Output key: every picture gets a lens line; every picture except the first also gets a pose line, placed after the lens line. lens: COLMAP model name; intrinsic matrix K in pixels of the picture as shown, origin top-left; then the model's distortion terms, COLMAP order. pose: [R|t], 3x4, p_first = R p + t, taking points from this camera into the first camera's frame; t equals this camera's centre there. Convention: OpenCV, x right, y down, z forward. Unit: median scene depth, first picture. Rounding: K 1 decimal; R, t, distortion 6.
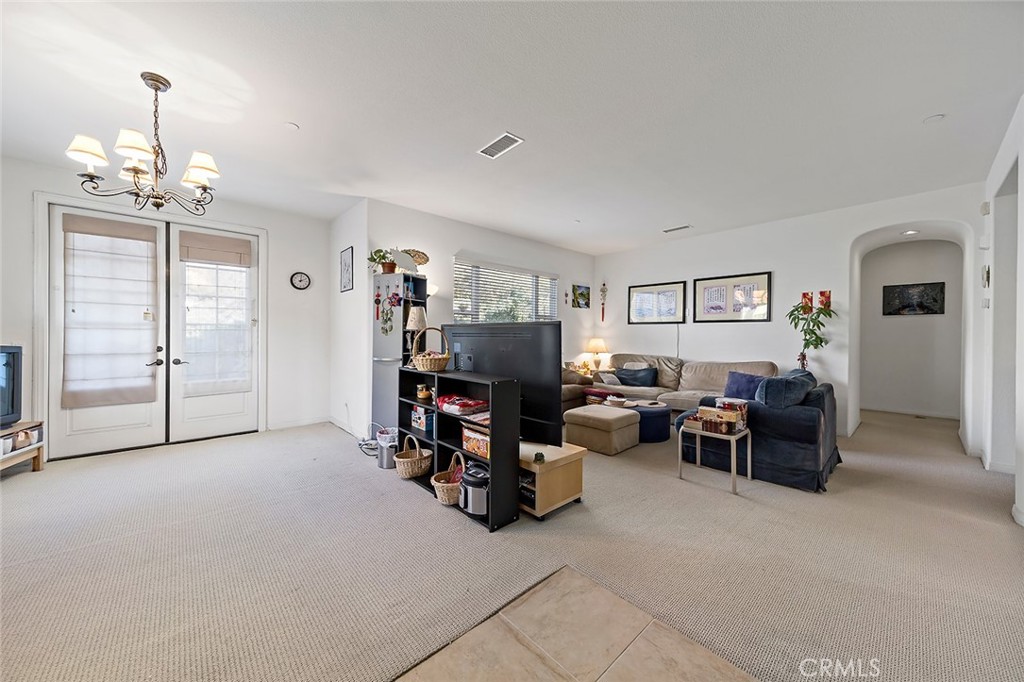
lens RADIAL K [[361.1, 0, 509.7], [0, 361.1, 337.0], [0, 0, 1]] dist [-0.000126, 0.000072]
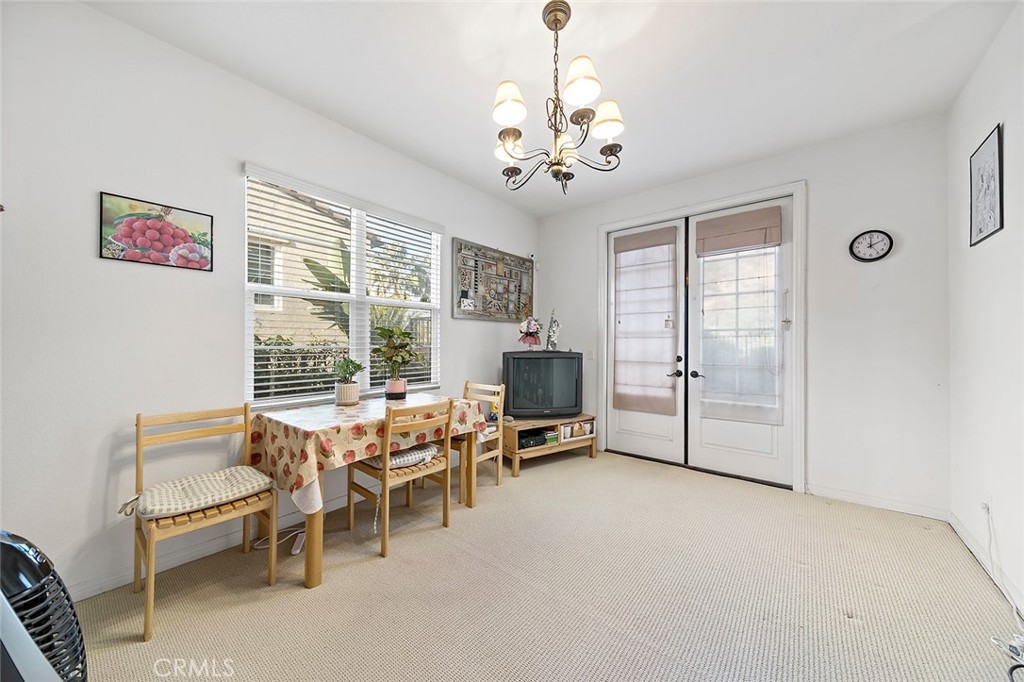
lens RADIAL K [[361.1, 0, 509.9], [0, 361.1, 340.6], [0, 0, 1]] dist [-0.000126, 0.000072]
pose [[0.137467, -0.011703, -0.990437, -0.129381], [-0.004603, 0.999912, -0.012454, 0.000670], [0.990496, 0.006271, 0.137401, 0.463201]]
